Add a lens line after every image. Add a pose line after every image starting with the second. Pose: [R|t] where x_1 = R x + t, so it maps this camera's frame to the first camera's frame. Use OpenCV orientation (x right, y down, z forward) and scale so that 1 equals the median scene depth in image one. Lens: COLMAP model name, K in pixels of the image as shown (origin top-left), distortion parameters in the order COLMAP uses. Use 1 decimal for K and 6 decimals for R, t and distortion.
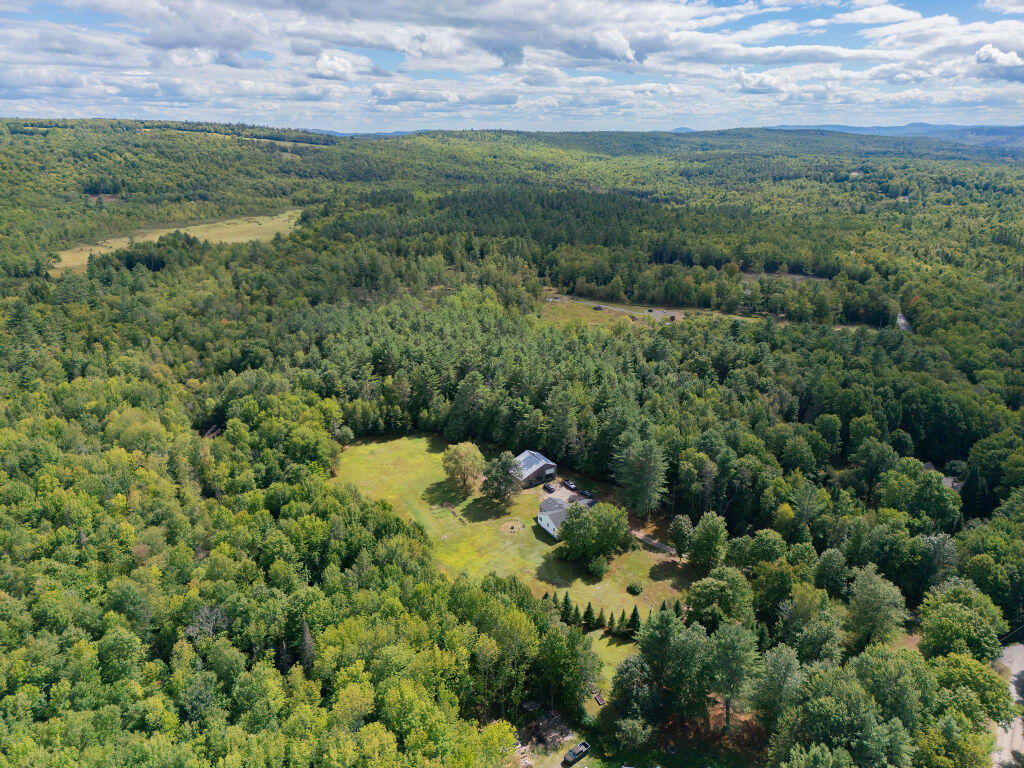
lens RADIAL K [[715.4, 0, 512.0], [0, 715.4, 384.0], [0, 0, 1]] dist [0.046947, -0.000682]
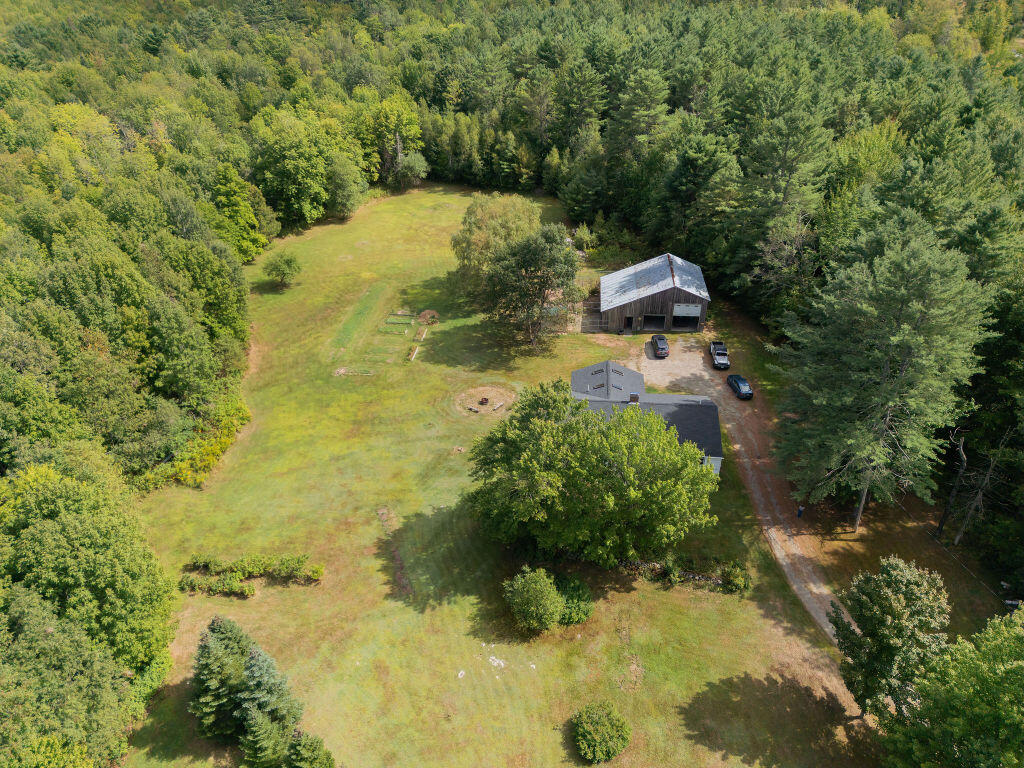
lens RADIAL K [[715.4, 0, 512.0], [0, 715.4, 384.0], [0, 0, 1]] dist [0.046947, -0.000682]
pose [[0.816252, 0.302281, -0.492300, 0.187951], [-0.180834, 0.943047, 0.279217, 0.065063], [0.548664, -0.138887, 0.824426, 0.599205]]
